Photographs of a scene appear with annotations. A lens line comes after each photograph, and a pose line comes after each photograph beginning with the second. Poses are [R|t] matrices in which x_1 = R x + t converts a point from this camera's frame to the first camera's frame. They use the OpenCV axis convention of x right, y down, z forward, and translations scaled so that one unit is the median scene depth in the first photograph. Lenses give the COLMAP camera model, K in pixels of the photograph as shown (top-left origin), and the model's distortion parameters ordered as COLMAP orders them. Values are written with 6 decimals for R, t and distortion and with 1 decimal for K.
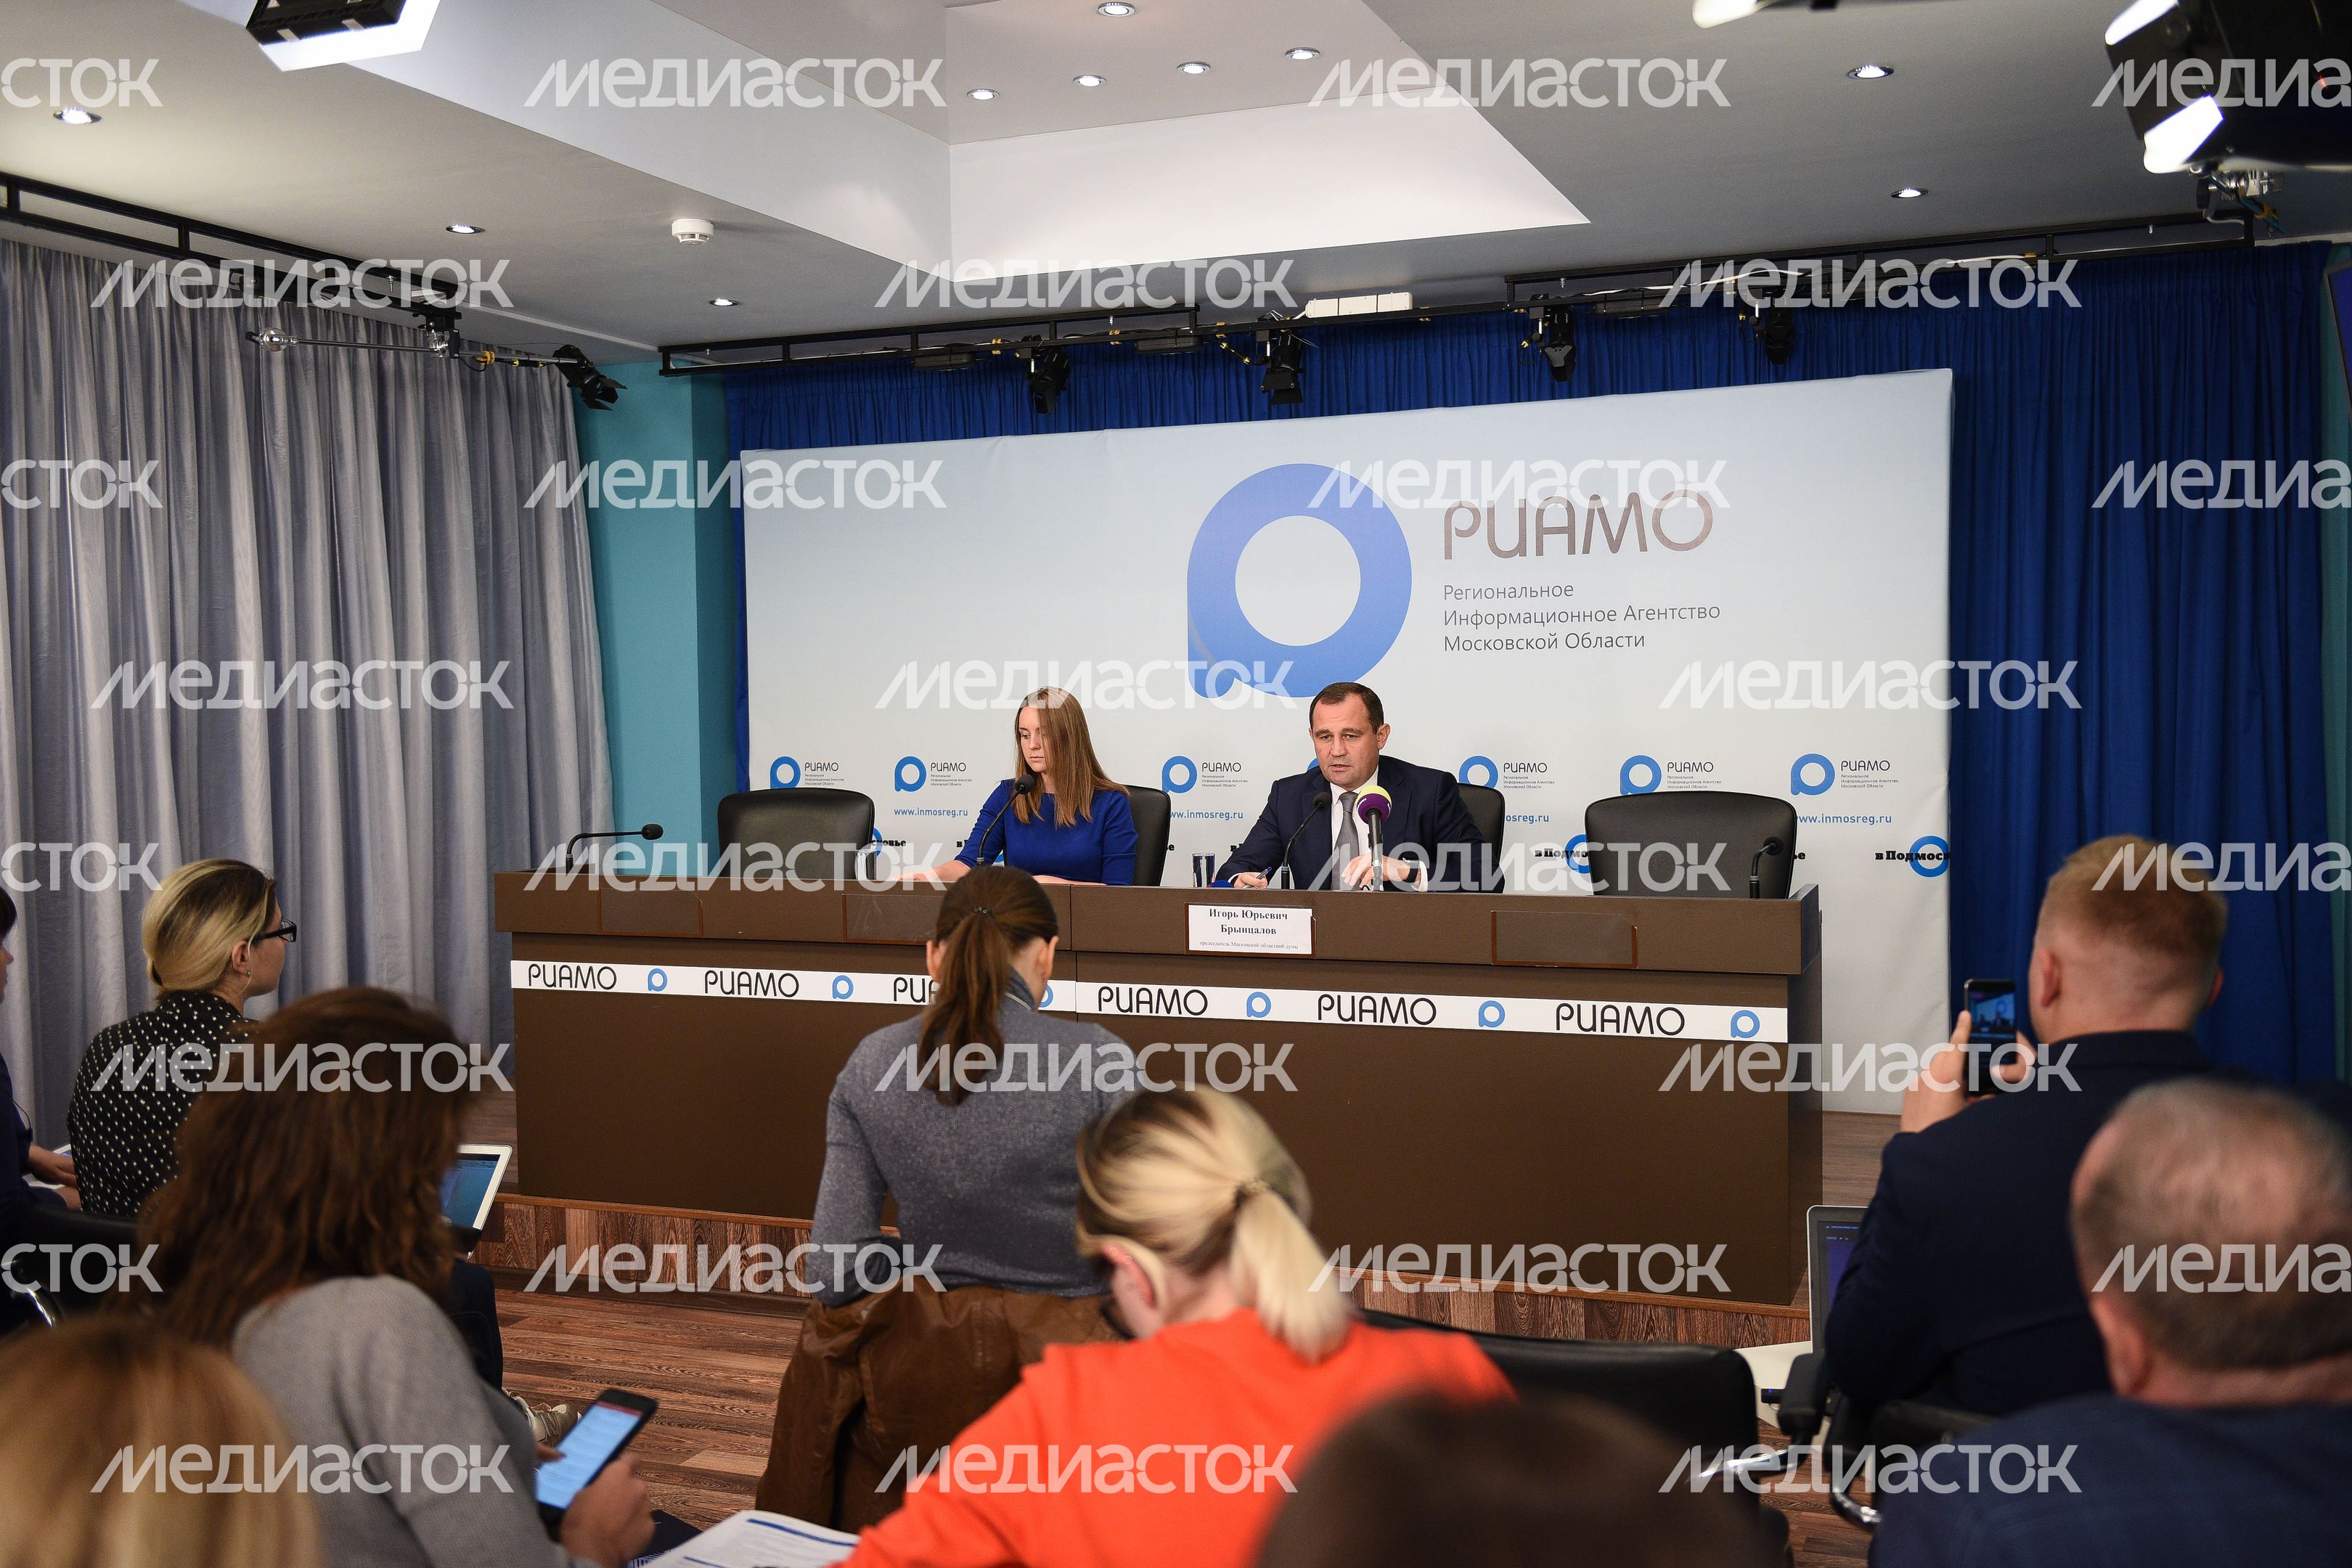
lens RADIAL K [[2224.2, 0, 1176.0], [0, 2224.2, 784.0], [0, 0, 1]] dist [0.064124, -0.296553]
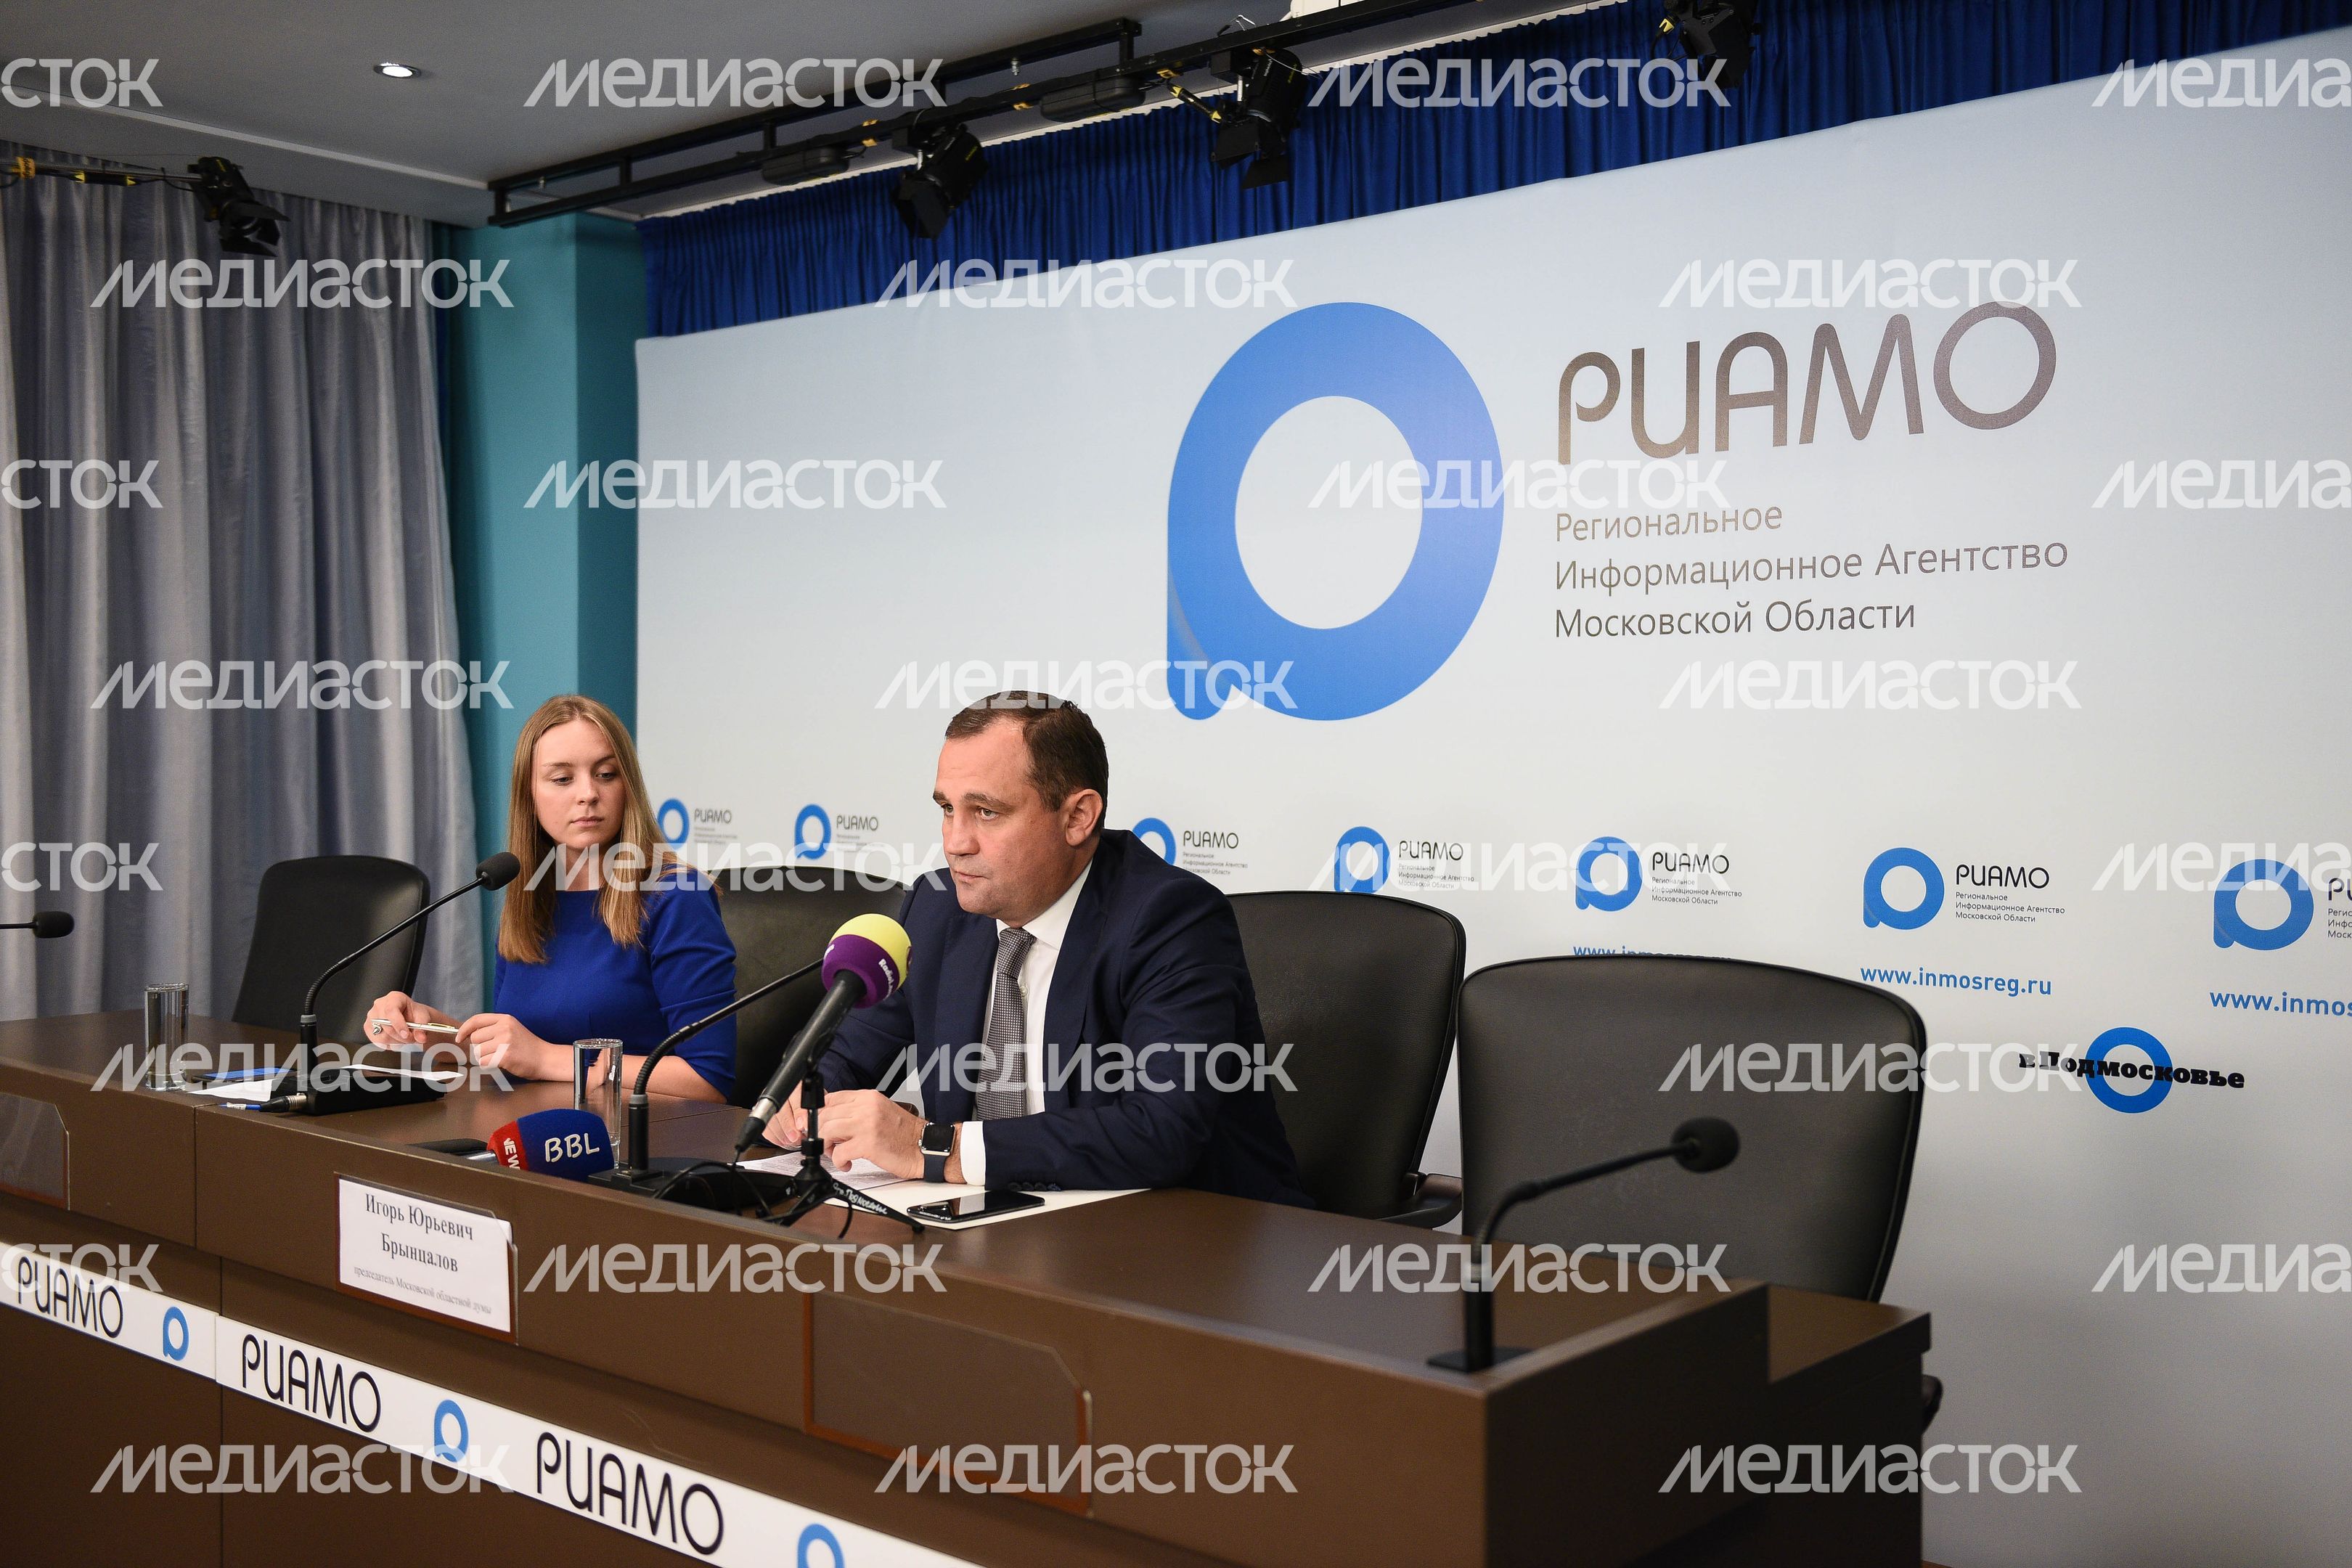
lens RADIAL K [[2354.2, 0, 1176.0], [0, 2354.2, 784.0], [0, 0, 1]] dist [0.042594, 0.007838]
pose [[0.943416, 0.026225, -0.330573, 0.239028], [-0.031071, 0.999473, -0.009383, -0.017926], [0.330153, 0.019124, 0.943734, 0.473820]]
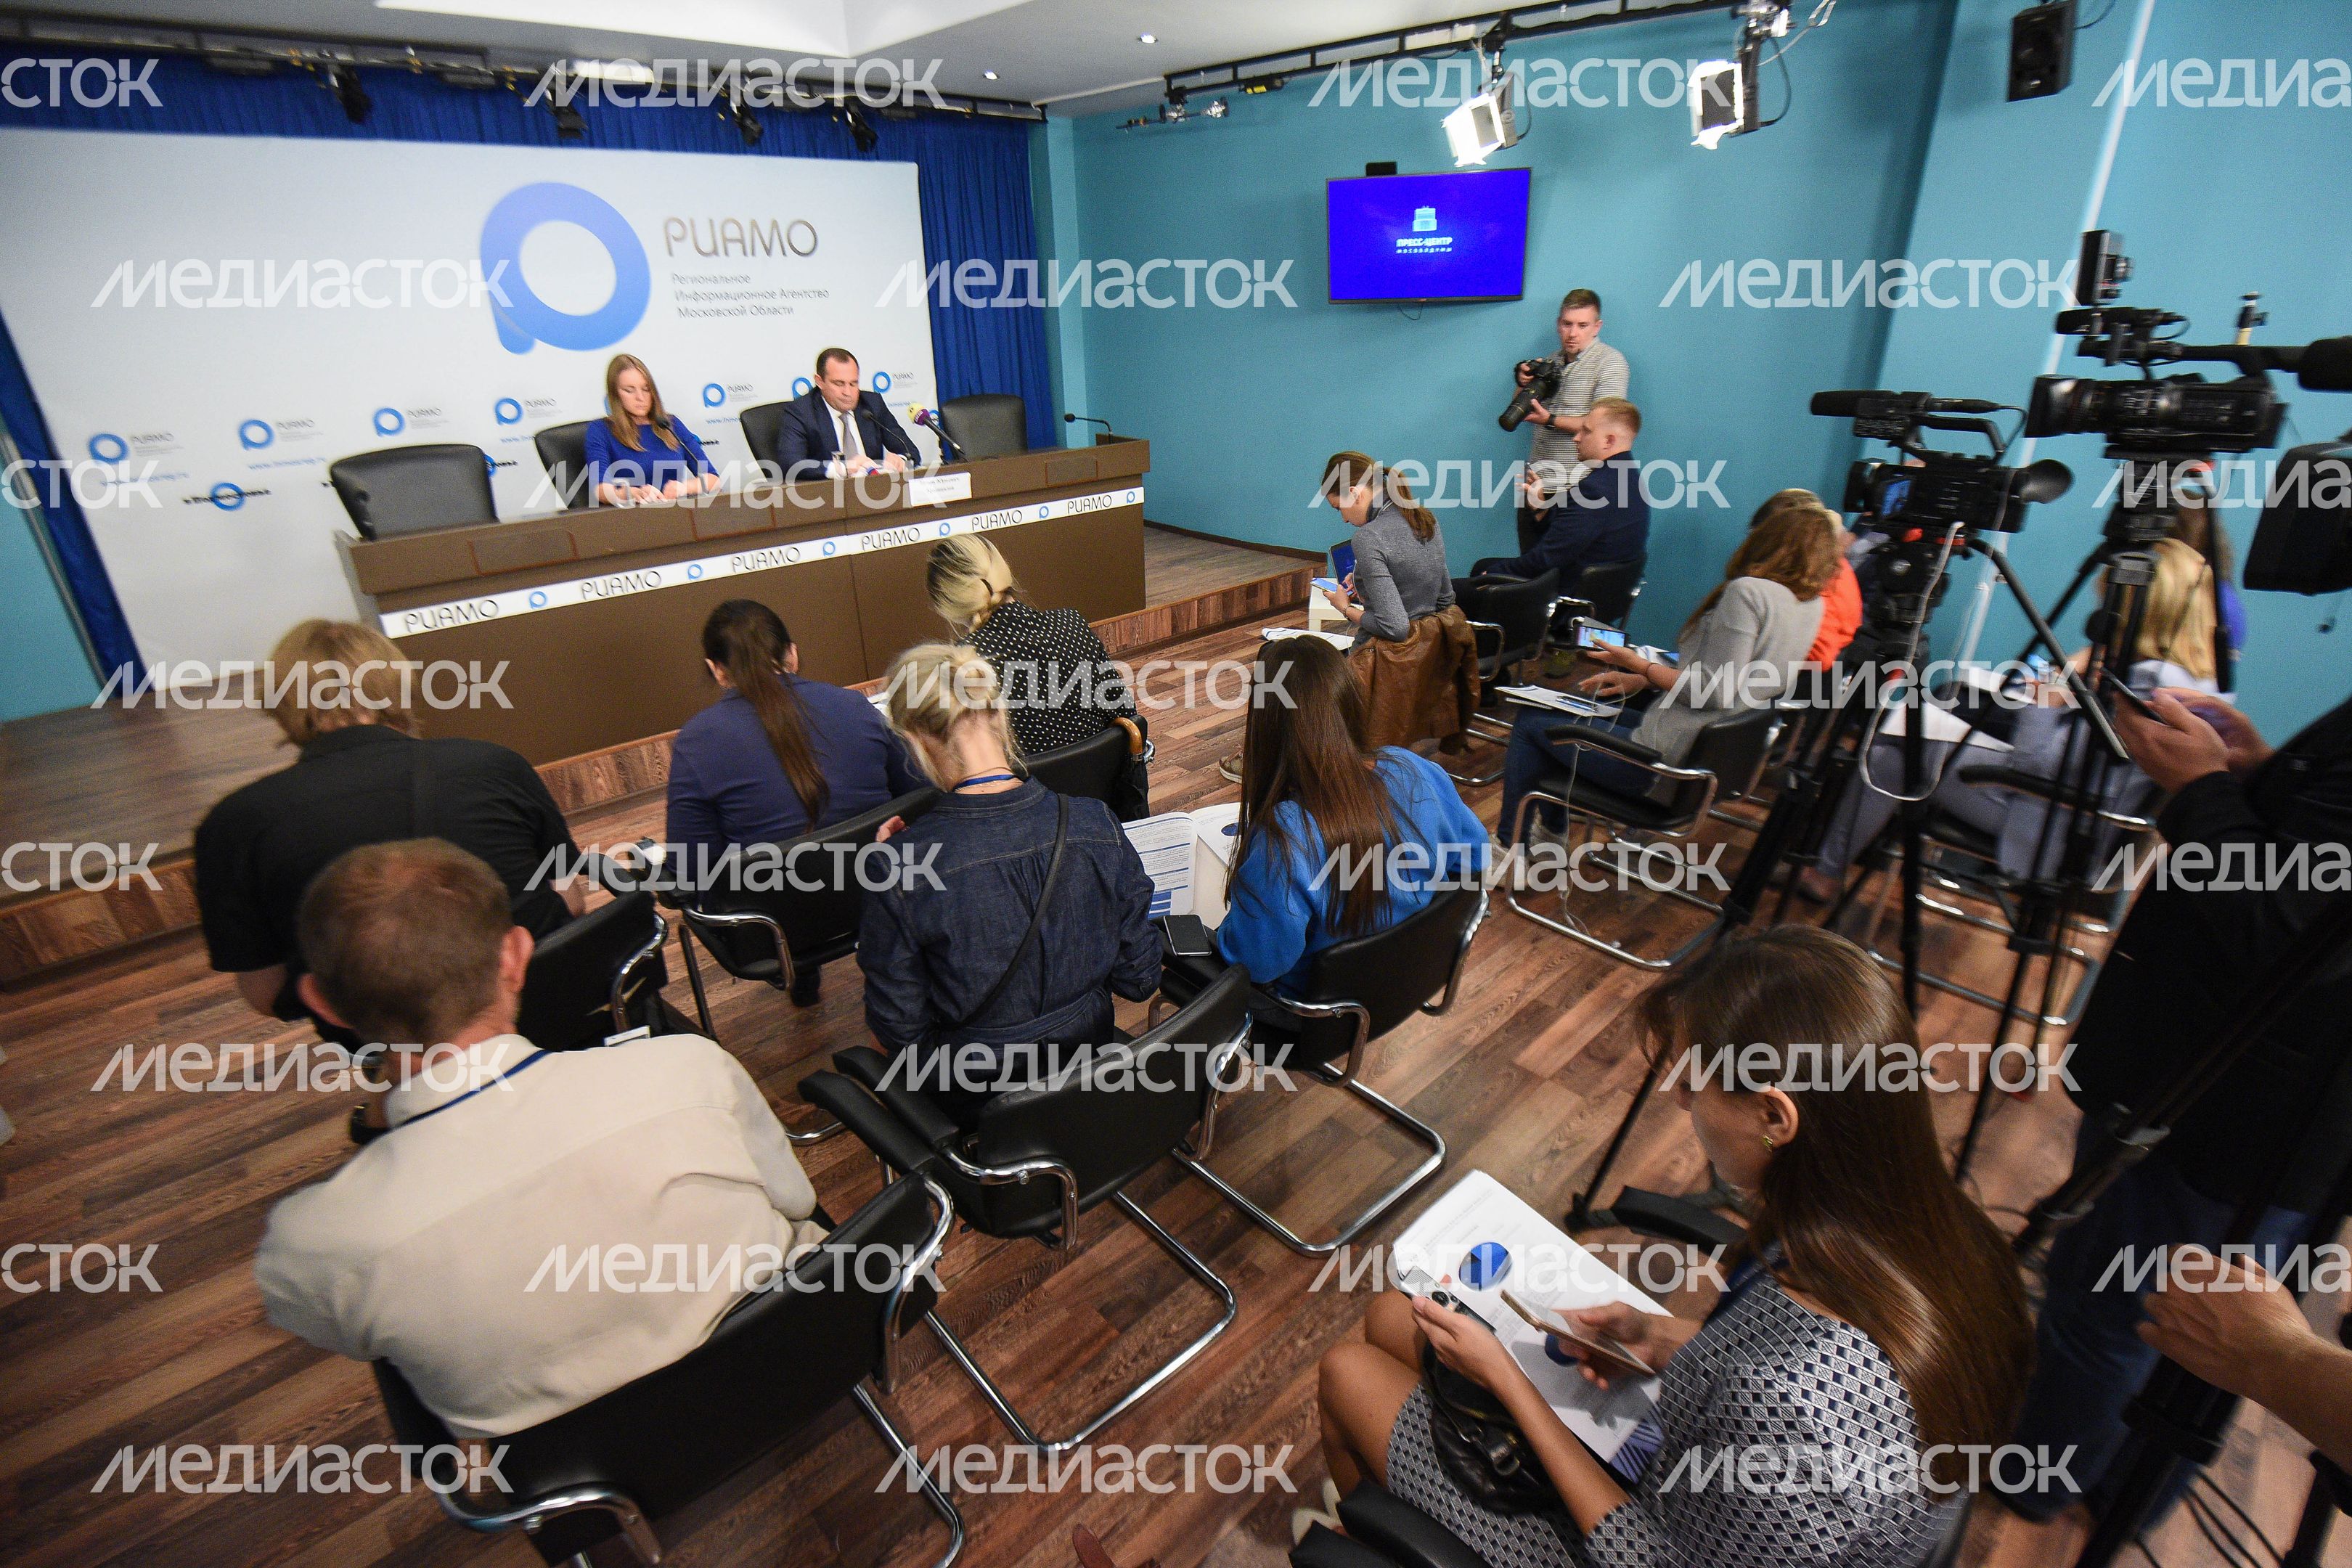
lens RADIAL K [[1076.9, 0, 1203.4], [0, 1076.9, 798.6], [0, 0, 1]] dist [-0.003016, -0.022984]
pose [[0.404451, -0.382460, 0.830749, -0.559897], [0.038555, 0.914682, 0.402331, -0.040386], [-0.913747, -0.130693, 0.384690, 0.313109]]
